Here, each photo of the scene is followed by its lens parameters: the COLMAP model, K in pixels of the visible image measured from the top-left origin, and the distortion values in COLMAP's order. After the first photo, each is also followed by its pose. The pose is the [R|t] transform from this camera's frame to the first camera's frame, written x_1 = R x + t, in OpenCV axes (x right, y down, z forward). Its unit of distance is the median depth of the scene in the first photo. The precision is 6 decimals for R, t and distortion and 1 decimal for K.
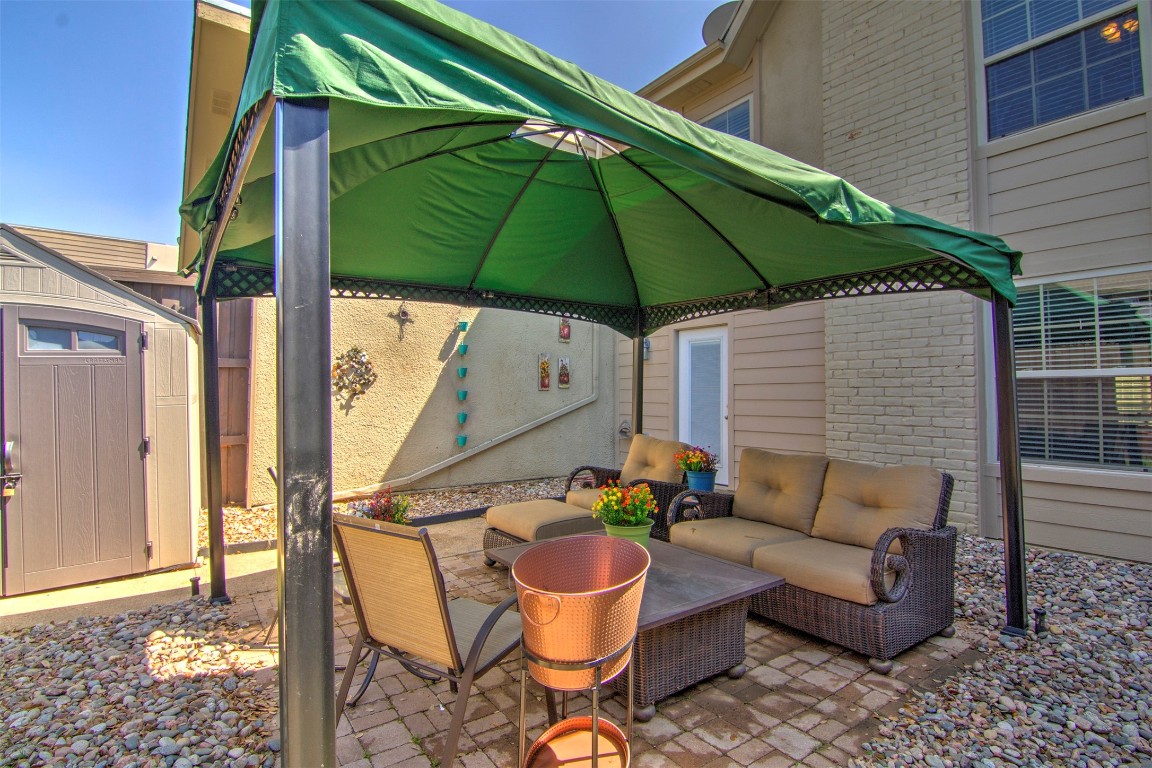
lens RADIAL K [[547.4, 0, 574.8], [0, 547.4, 385.5], [0, 0, 1]] dist [-0.007873, -0.008510]
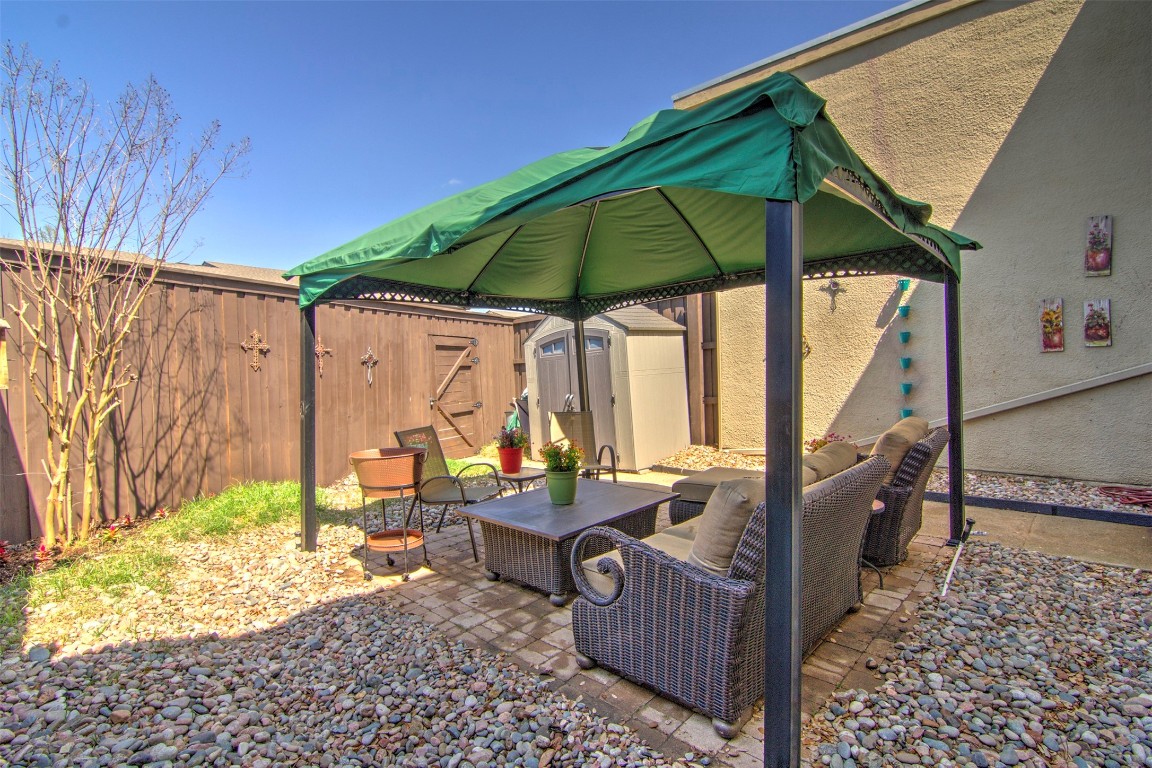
lens RADIAL K [[547.4, 0, 575.4], [0, 547.4, 380.2], [0, 0, 1]] dist [-0.007873, -0.008510]
pose [[0.200052, 0.010521, -0.979729, 0.584438], [0.047943, 0.998639, 0.020514, 0.001740], [0.978612, -0.051075, 0.199275, 0.318320]]
